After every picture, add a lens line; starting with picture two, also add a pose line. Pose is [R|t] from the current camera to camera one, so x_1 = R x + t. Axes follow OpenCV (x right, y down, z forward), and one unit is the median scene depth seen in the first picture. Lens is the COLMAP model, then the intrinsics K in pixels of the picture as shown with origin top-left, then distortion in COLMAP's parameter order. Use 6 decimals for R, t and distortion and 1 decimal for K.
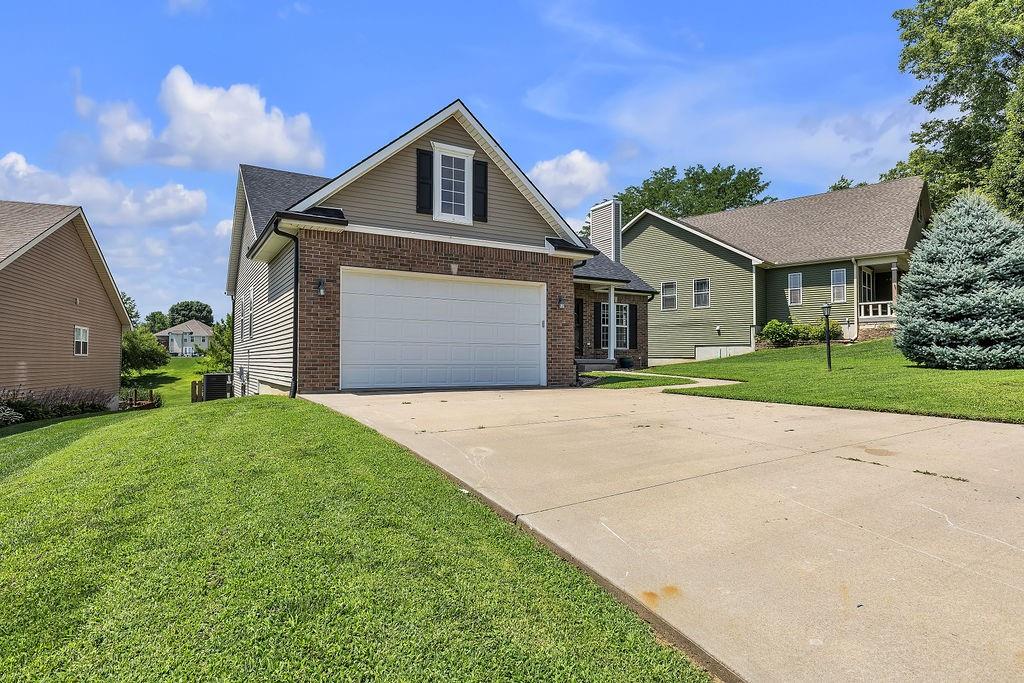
lens RADIAL K [[562.3, 0, 512.0], [0, 562.3, 341.5], [0, 0, 1]] dist [0.002382, 0.000515]
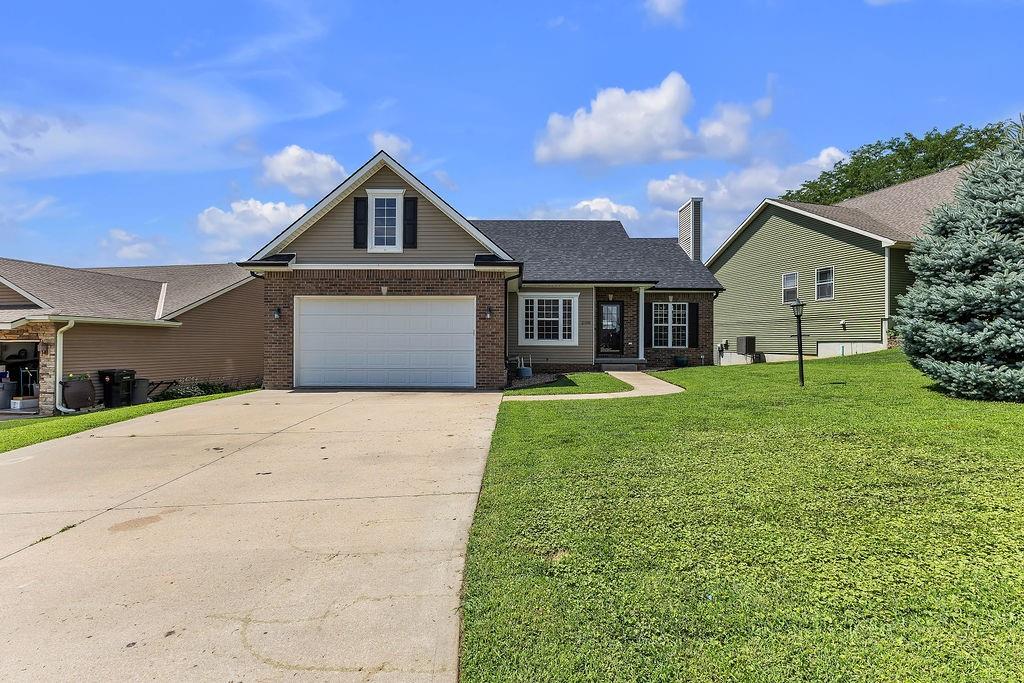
lens RADIAL K [[444.8, 0, 512.0], [0, 444.8, 341.5], [0, 0, 1]] dist [0.000292, 0.000003]
pose [[0.863780, -0.001810, -0.503865, 0.603007], [0.013868, 0.999700, 0.020182, -0.032611], [0.503677, -0.024420, 0.863547, 0.290354]]
